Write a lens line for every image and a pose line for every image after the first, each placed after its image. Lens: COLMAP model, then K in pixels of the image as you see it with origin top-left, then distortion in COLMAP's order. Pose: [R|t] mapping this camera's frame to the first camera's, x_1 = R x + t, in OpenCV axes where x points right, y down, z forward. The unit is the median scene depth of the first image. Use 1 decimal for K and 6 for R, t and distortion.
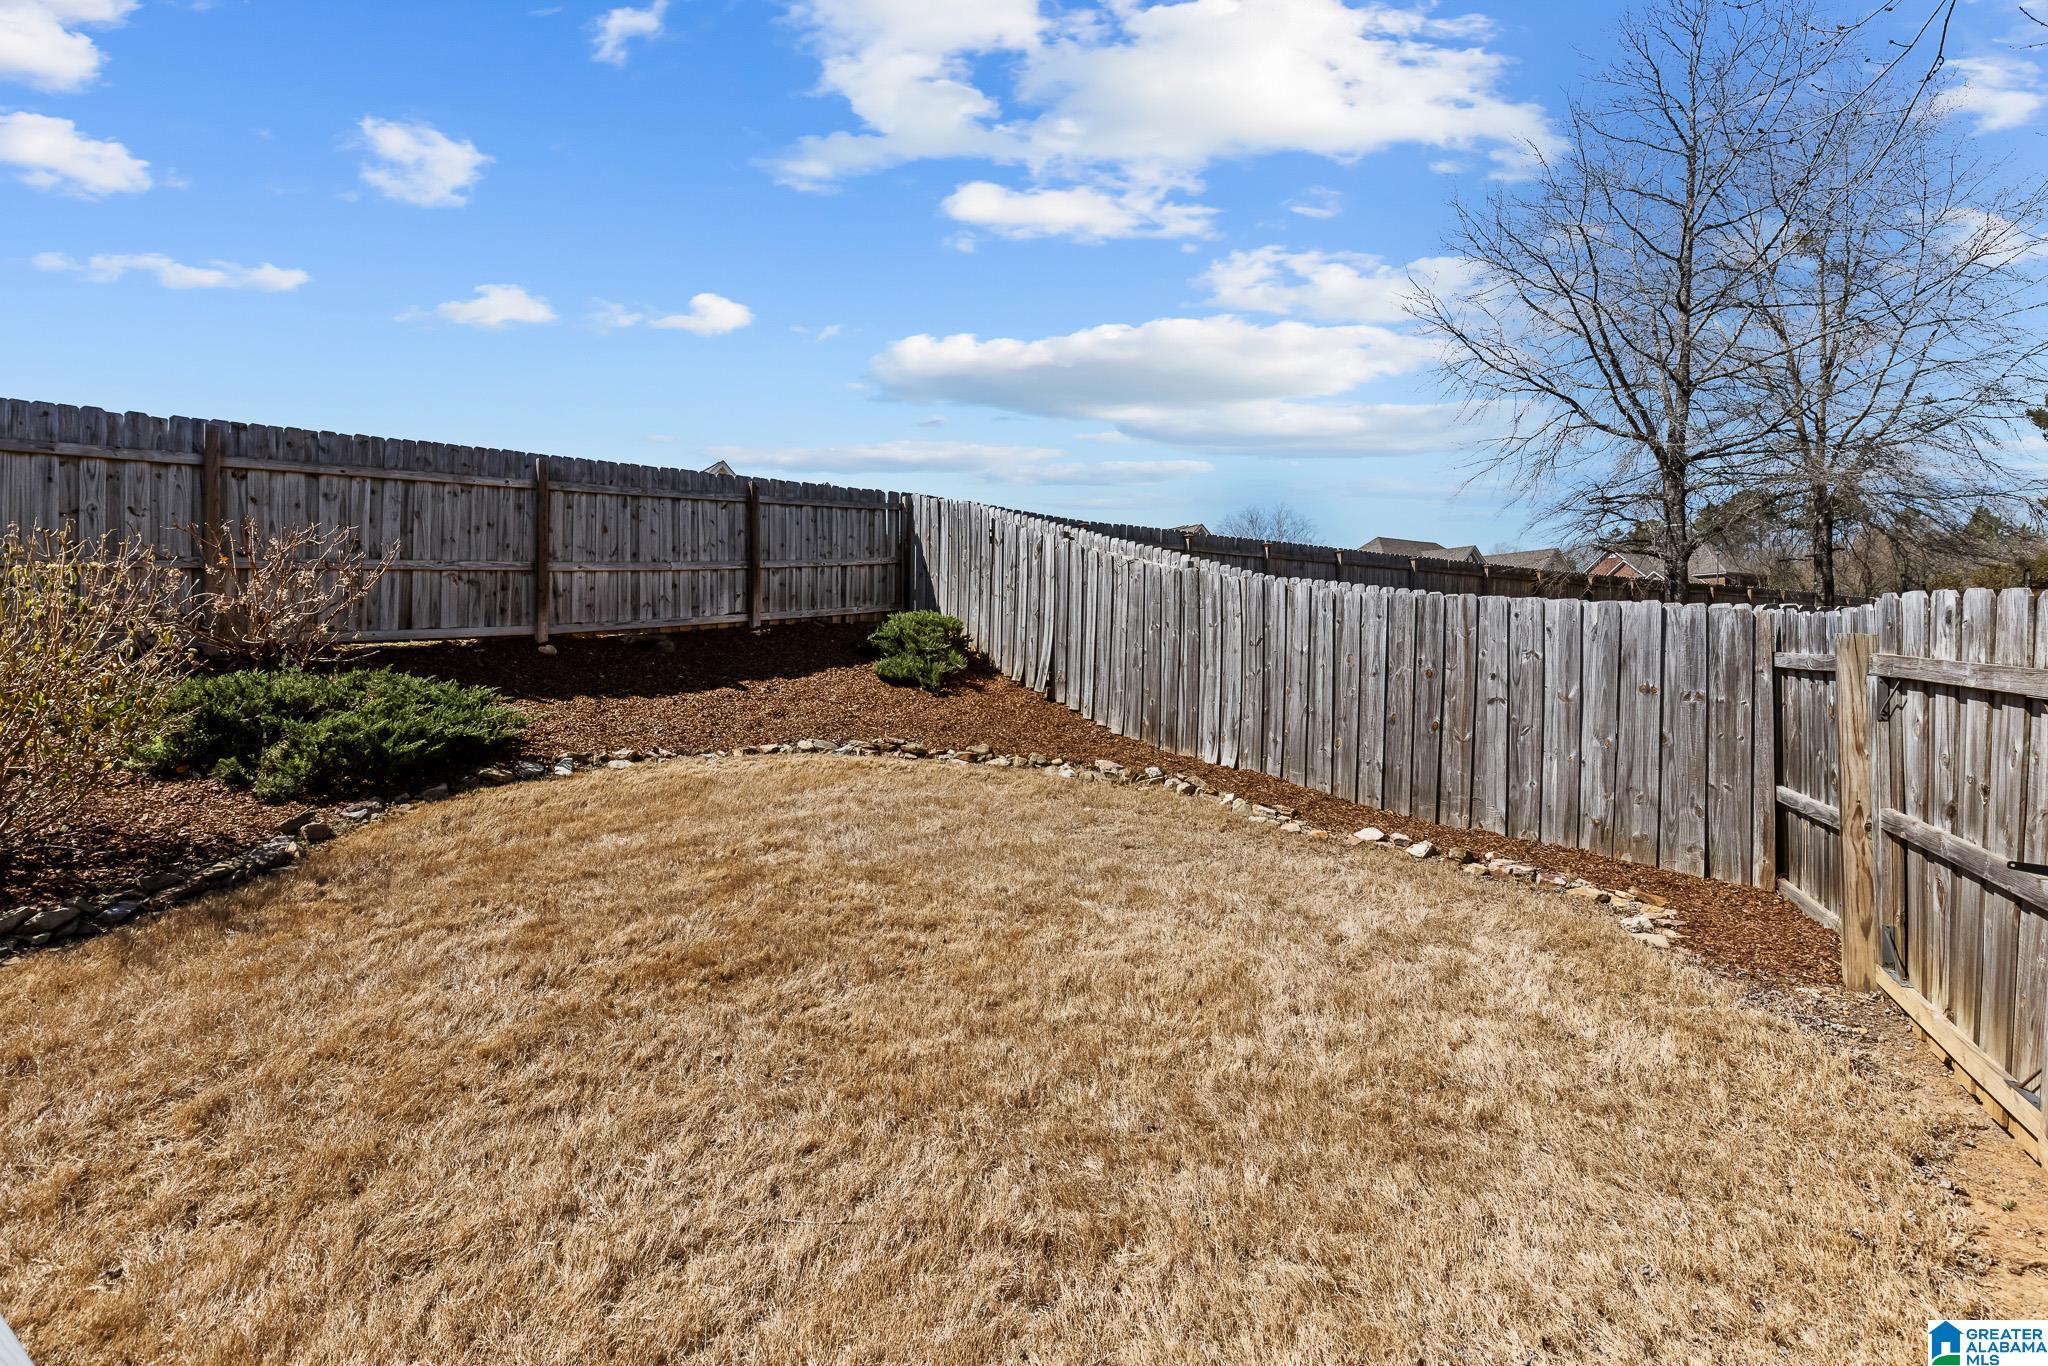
lens RADIAL K [[926.4, 0, 1020.9], [0, 926.4, 655.6], [0, 0, 1]] dist [0.006684, -0.001091]
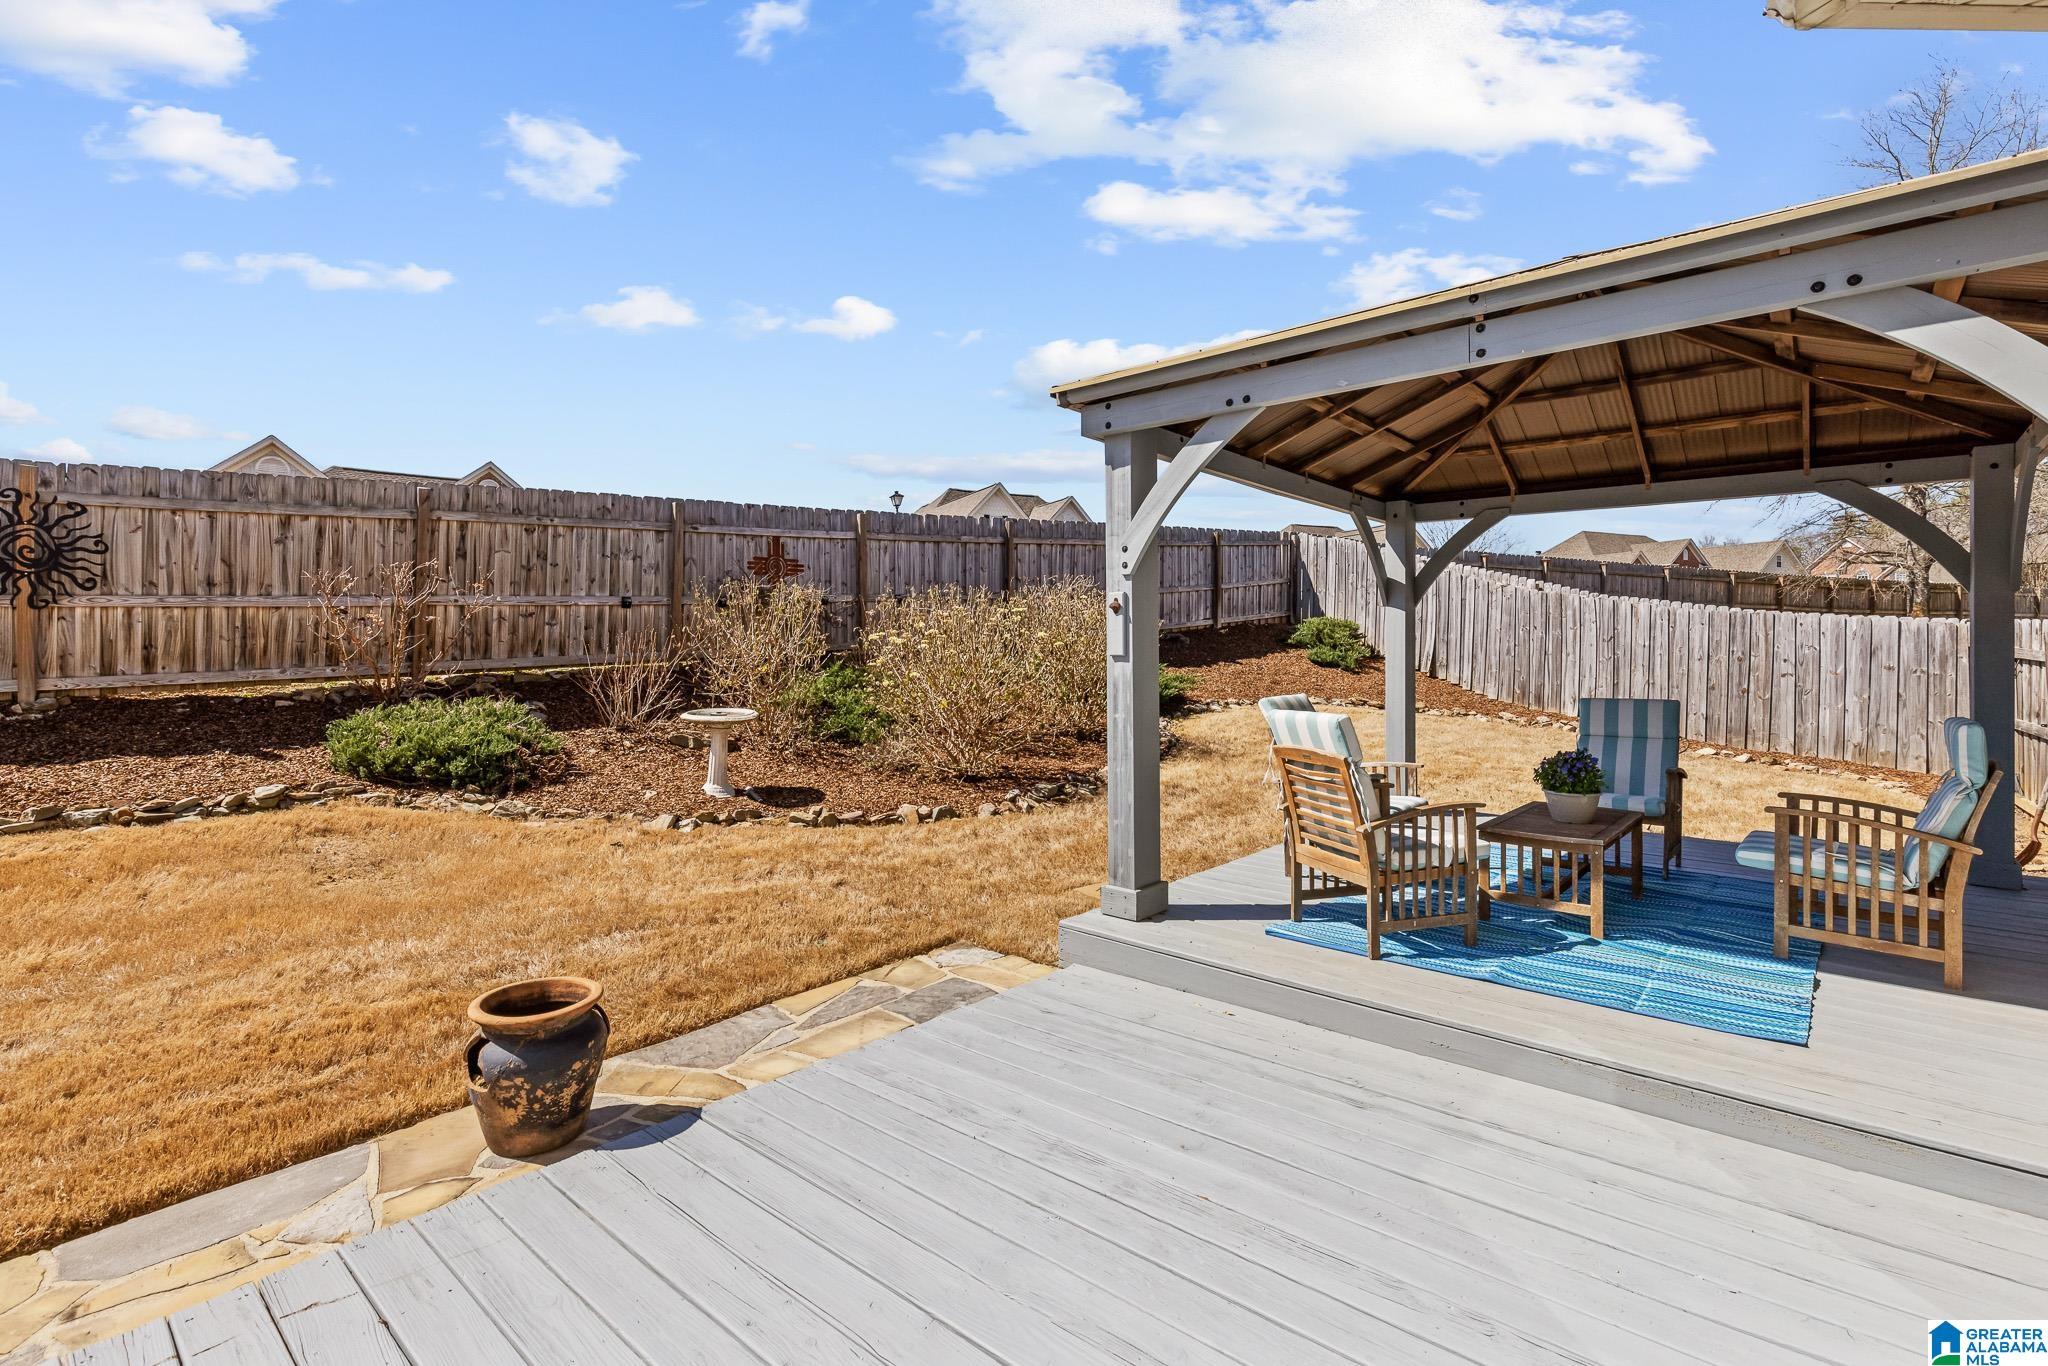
lens RADIAL K [[933.5, 0, 1014.1], [0, 933.5, 640.4], [0, 0, 1]] dist [0.004651, 0.000614]
pose [[0.987547, 0.002599, -0.157304, -0.595062], [-0.003928, 0.999959, -0.008142, 0.005165], [0.157277, 0.008658, 0.987517, -0.884209]]
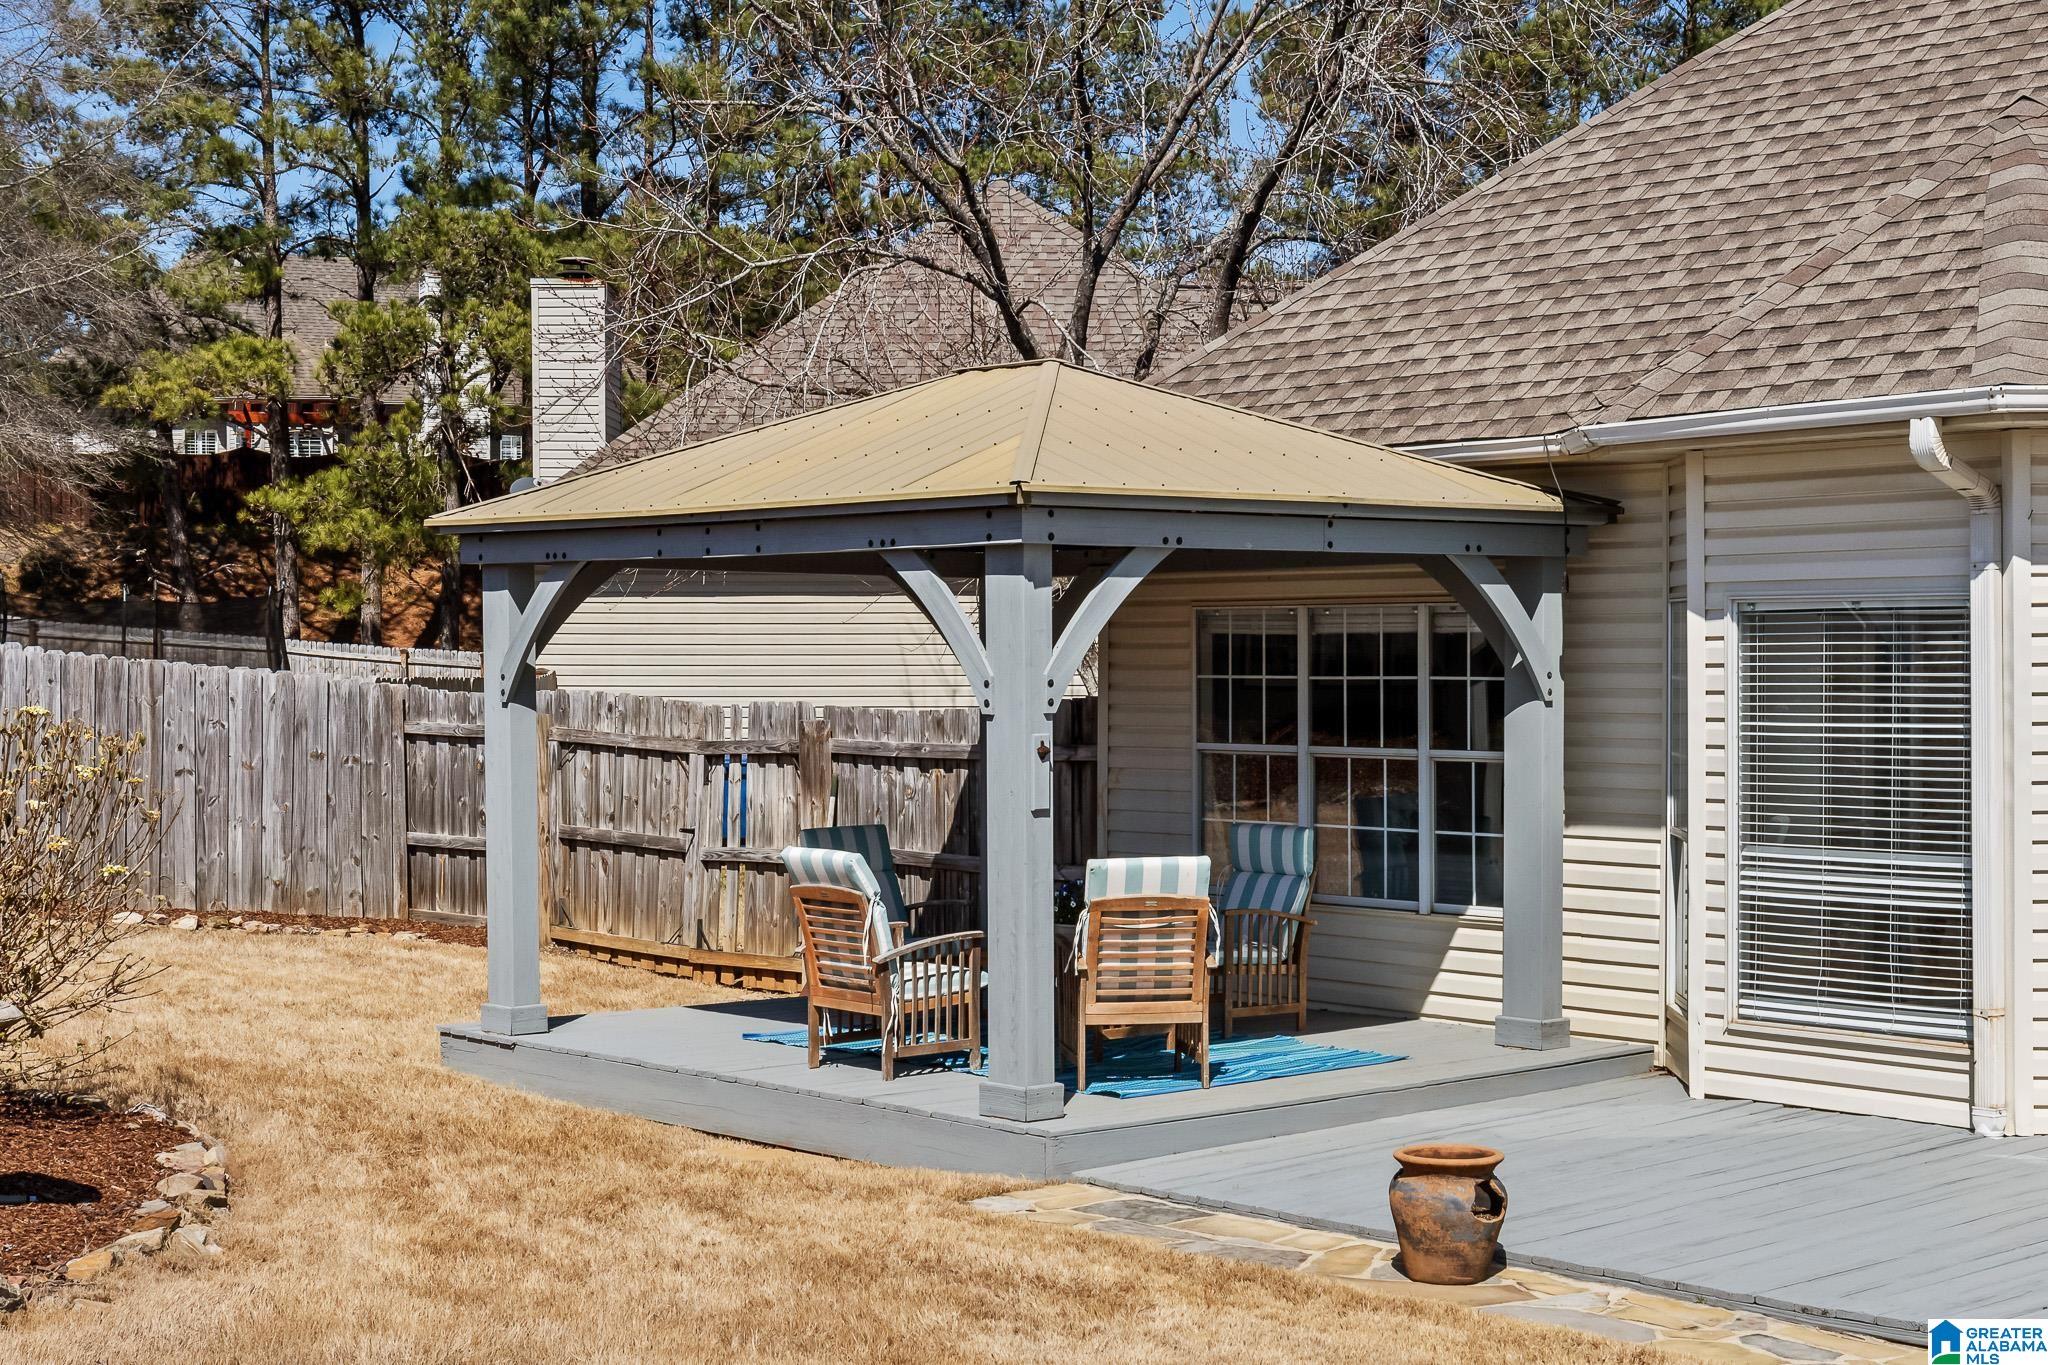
lens RADIAL K [[3125.0, 0, 1024.0], [0, 3125.0, 682.5], [0, 0, 1]] dist [0.023640, -0.020142]
pose [[0.287940, -0.008990, 0.957606, -2.294403], [-0.002848, 0.999943, 0.010244, -0.078665], [-0.957644, -0.005676, 0.287898, -0.751397]]
